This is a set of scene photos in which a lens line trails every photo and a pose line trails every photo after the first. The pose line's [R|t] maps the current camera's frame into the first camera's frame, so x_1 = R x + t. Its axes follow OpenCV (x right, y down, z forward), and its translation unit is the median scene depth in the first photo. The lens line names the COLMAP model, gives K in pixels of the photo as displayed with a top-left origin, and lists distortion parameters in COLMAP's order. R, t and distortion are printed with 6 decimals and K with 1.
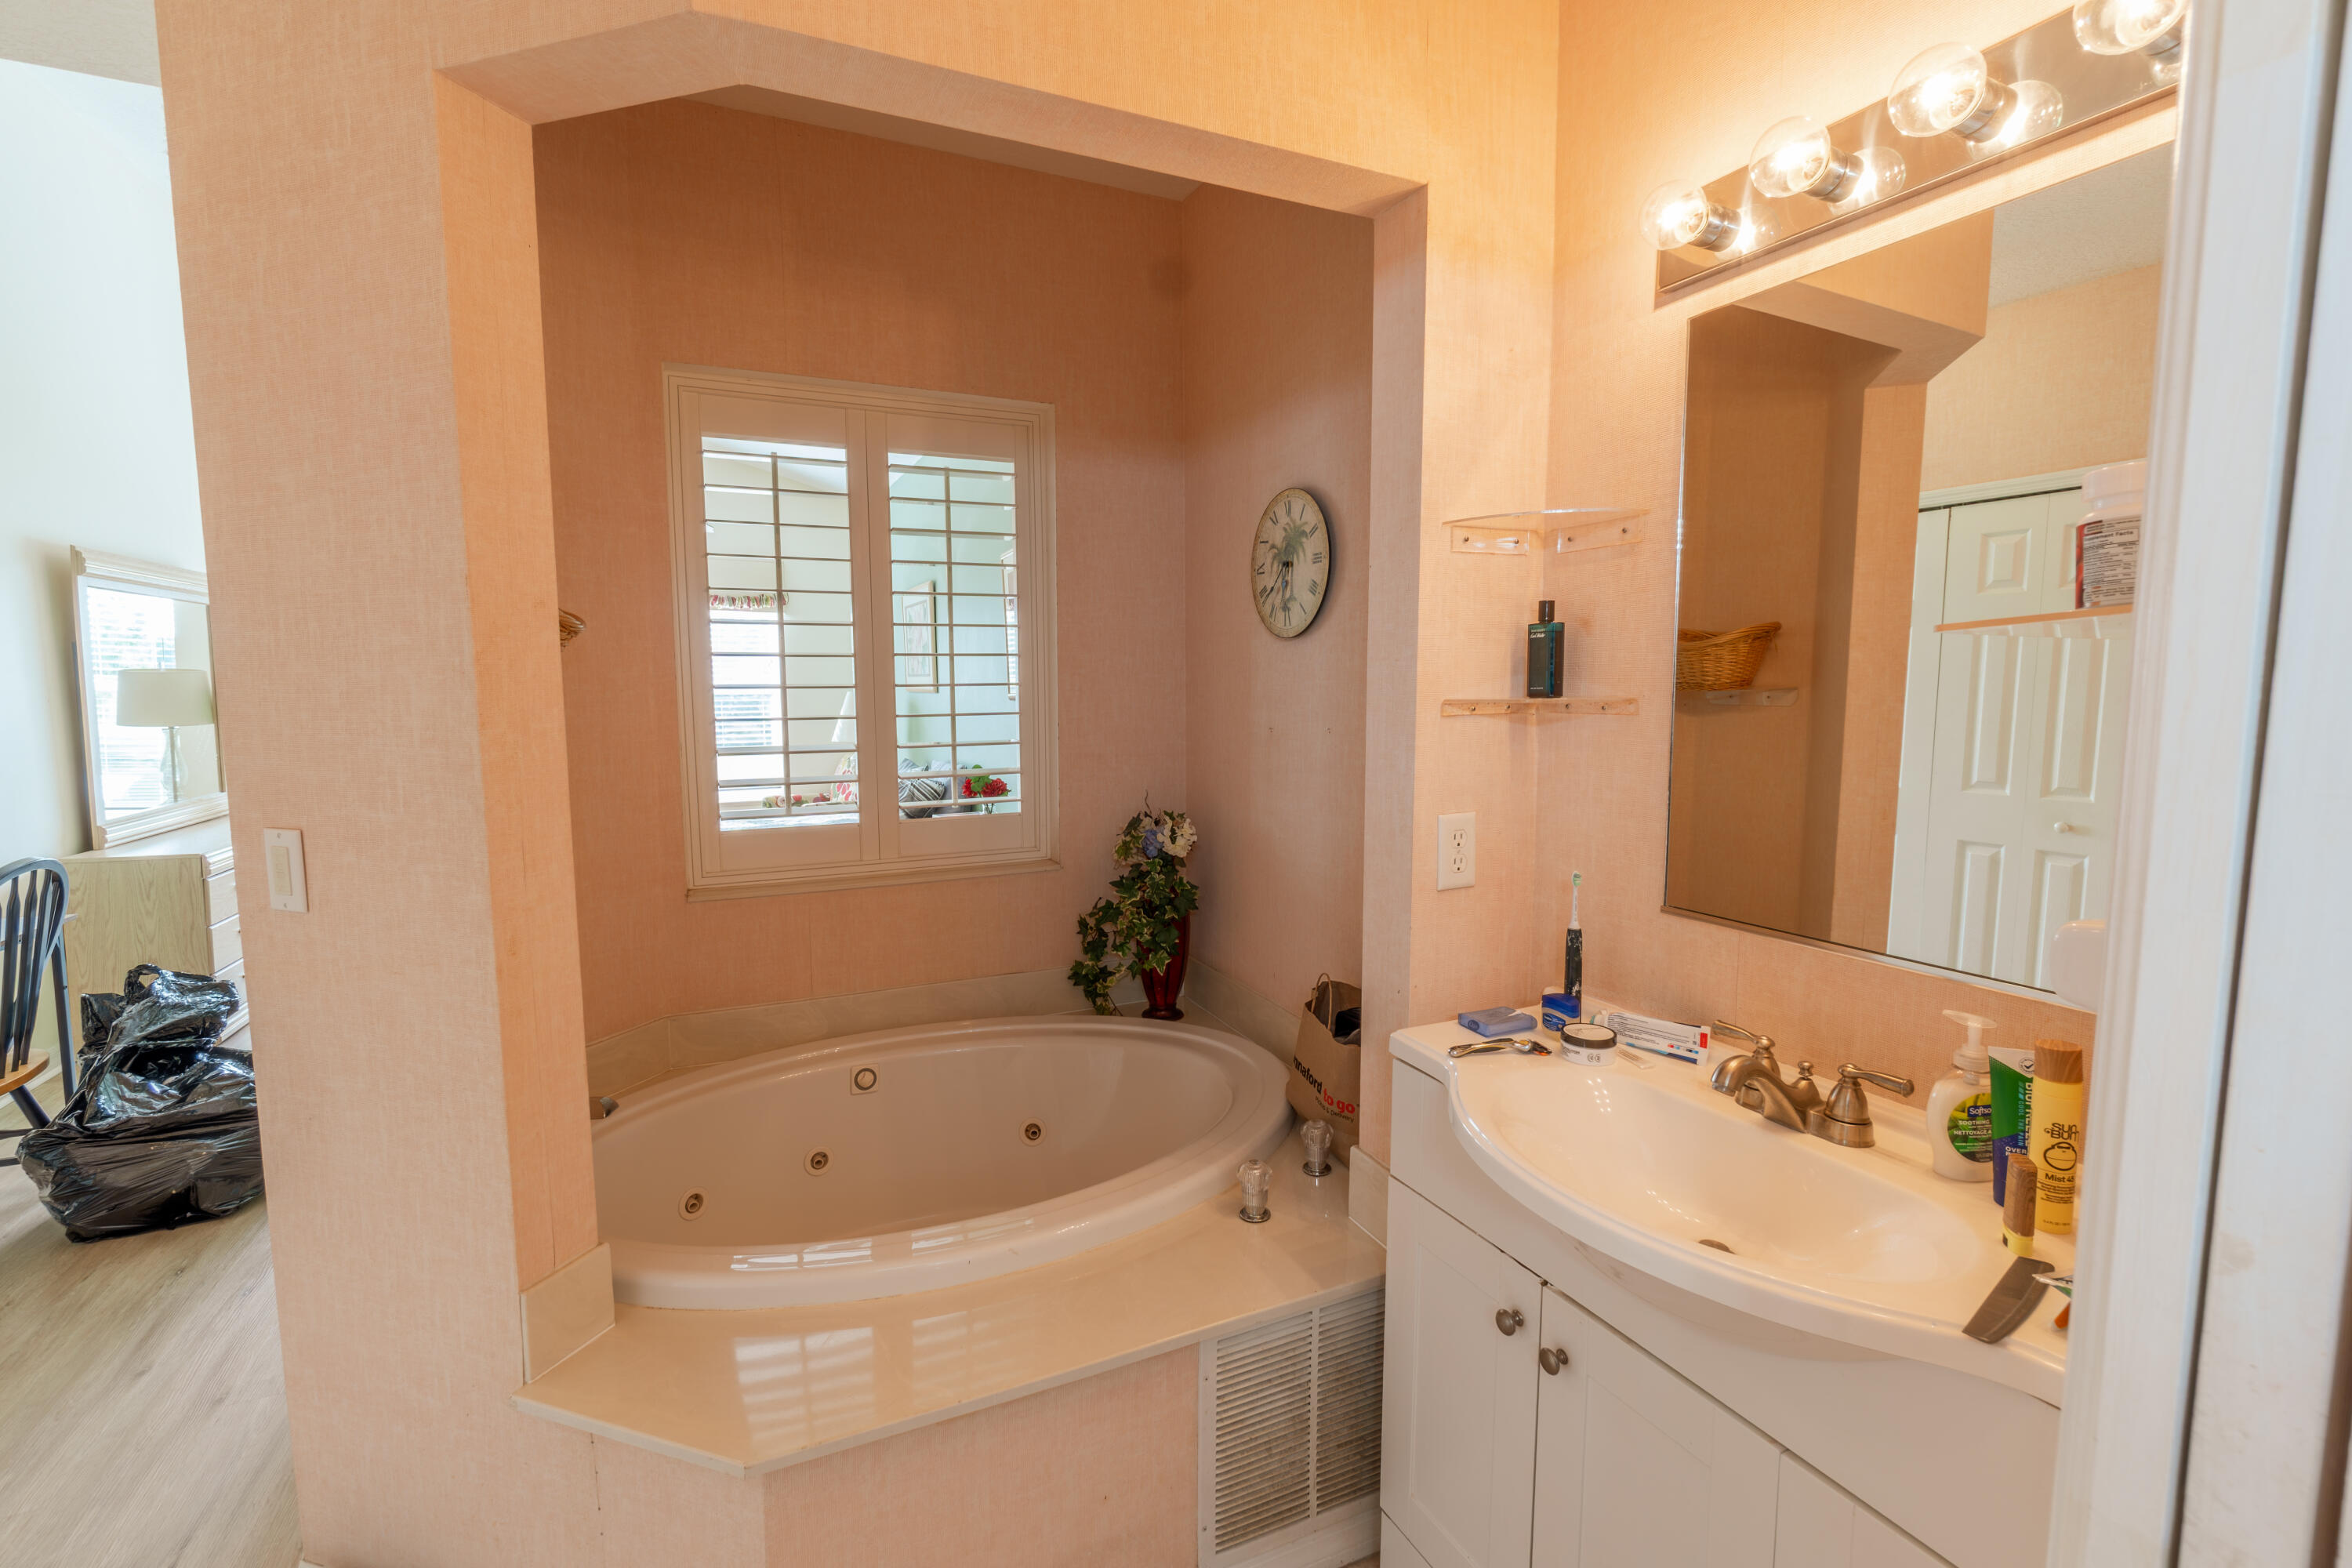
lens RADIAL K [[1024.2, 0, 1176.0], [0, 1024.2, 784.0], [0, 0, 1]] dist [-0.003052, -0.000736]
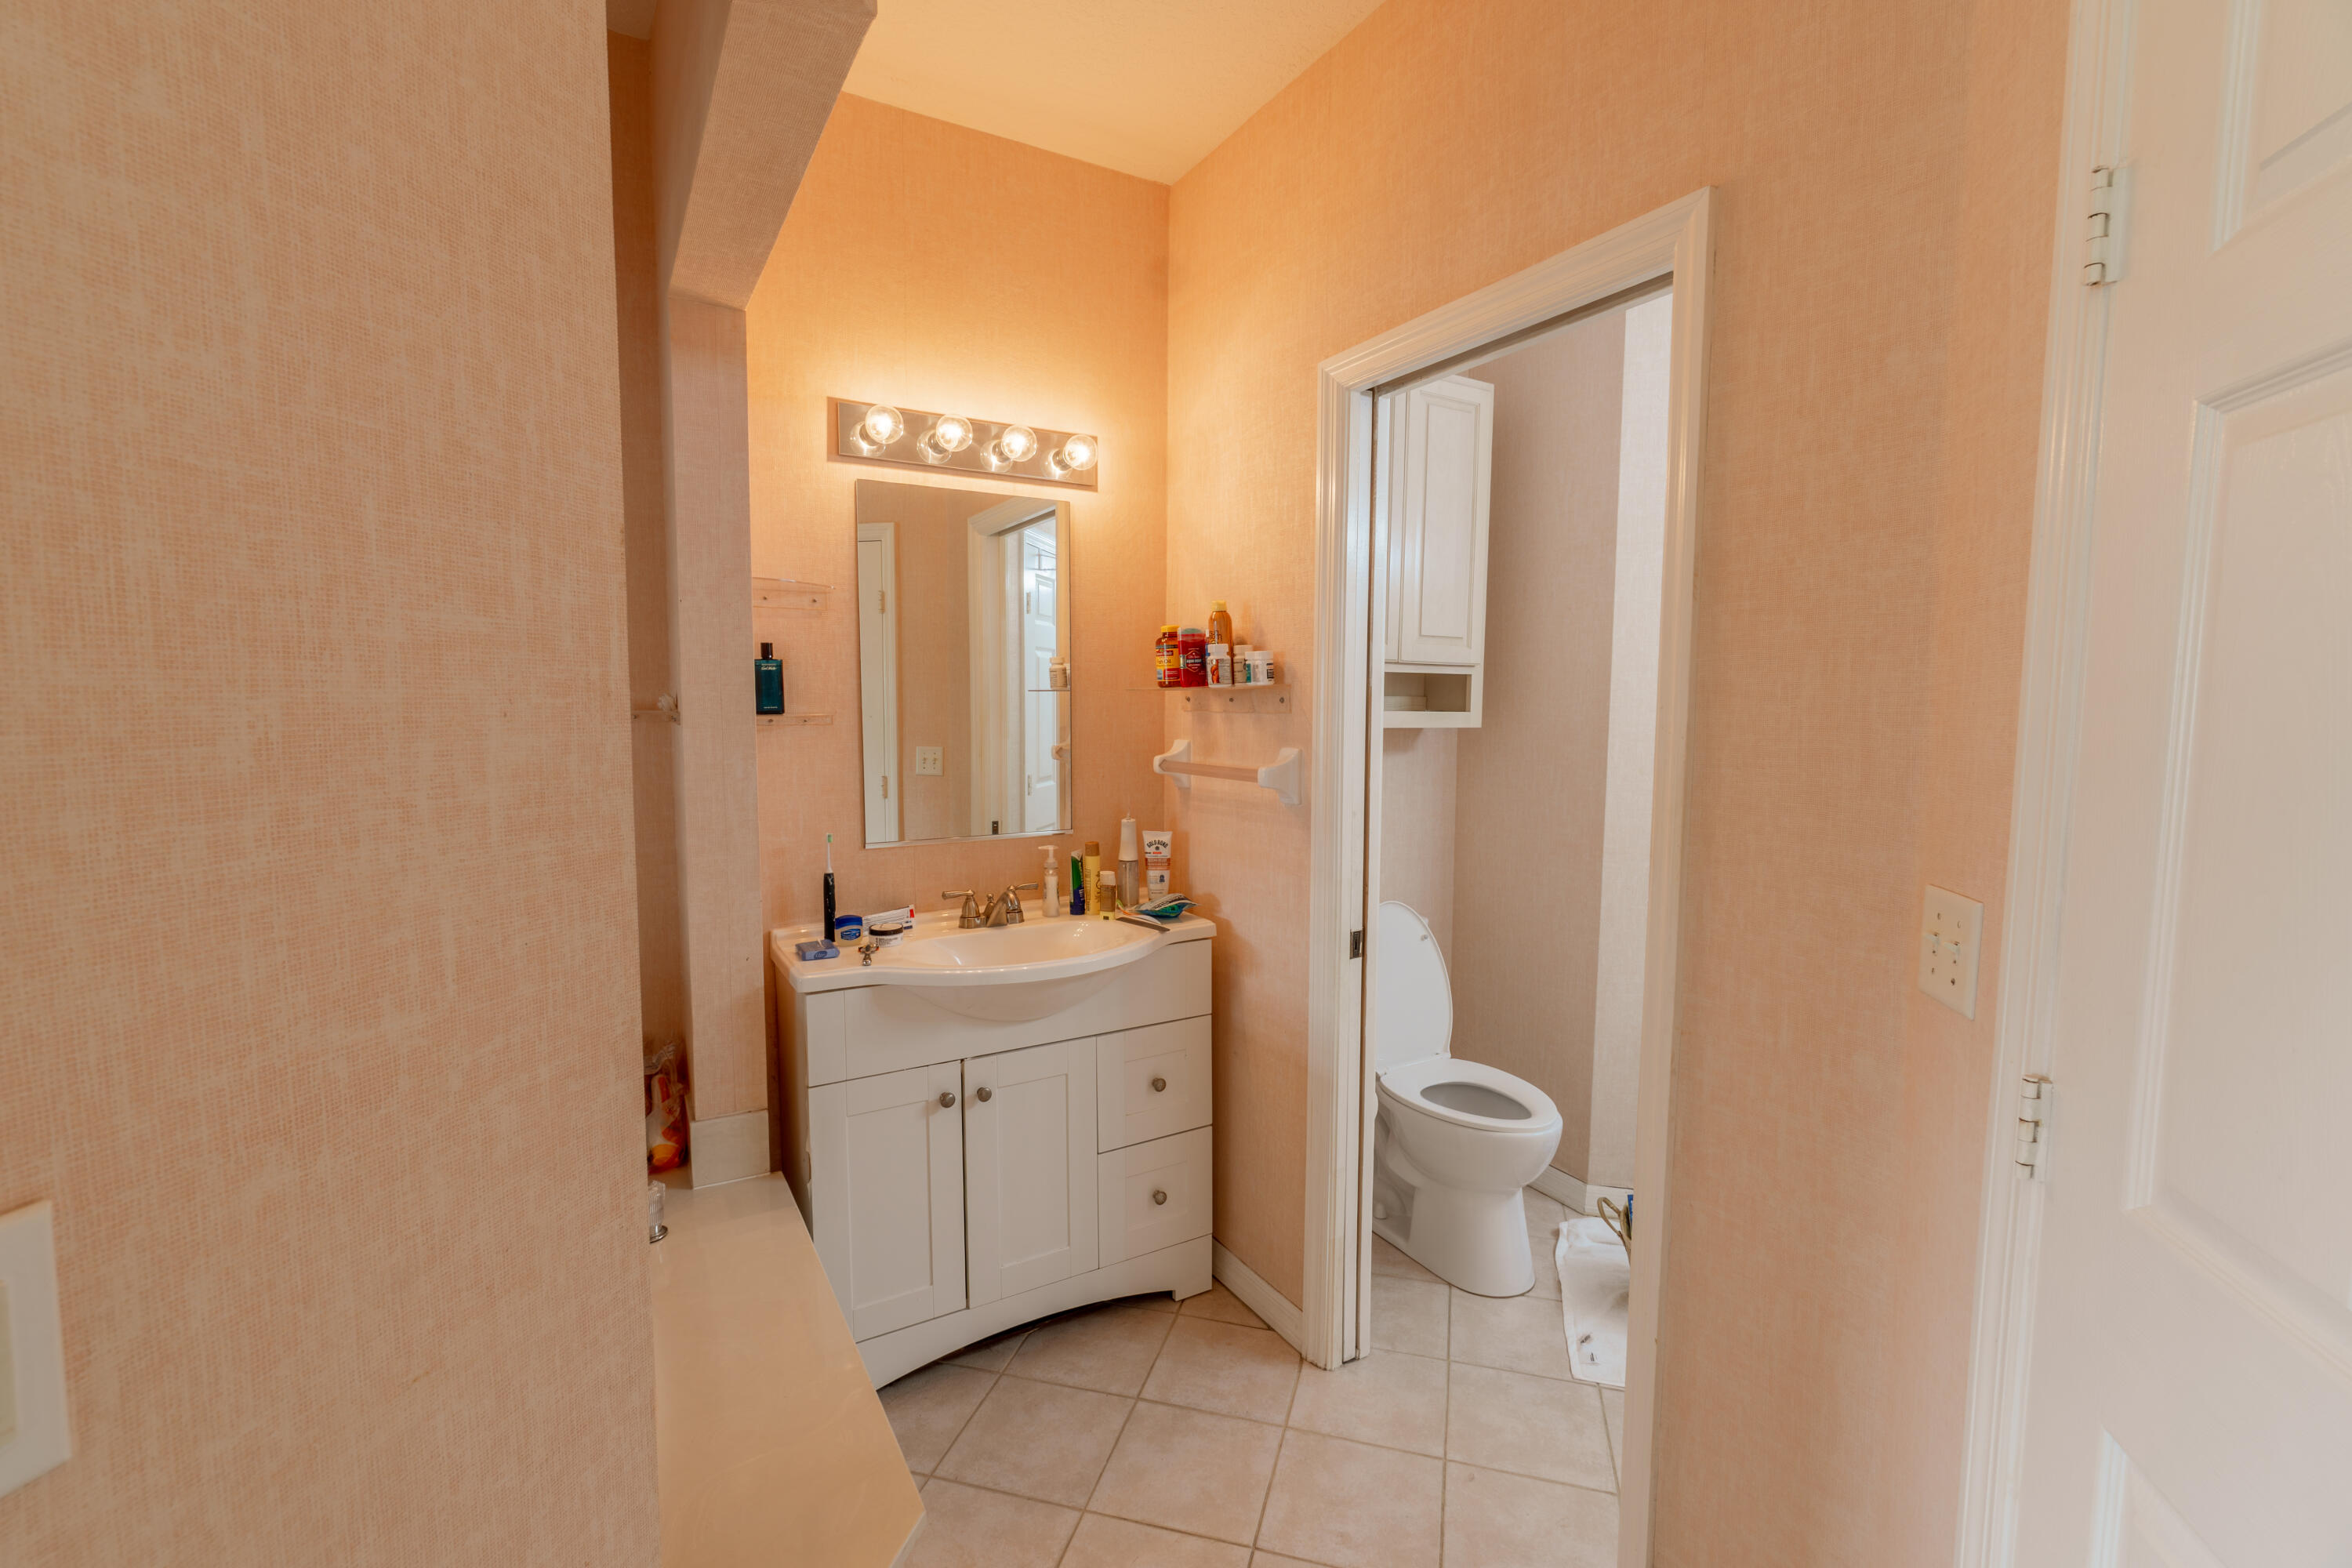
lens RADIAL K [[1016.9, 0, 1176.0], [0, 1016.9, 784.0], [0, 0, 1]] dist [-0.006984, -0.000105]
pose [[-0.087876, -0.082467, 0.992712, -1.081712], [0.094171, 0.991416, 0.090696, -0.067807], [-0.991670, 0.101454, -0.079356, 0.618657]]
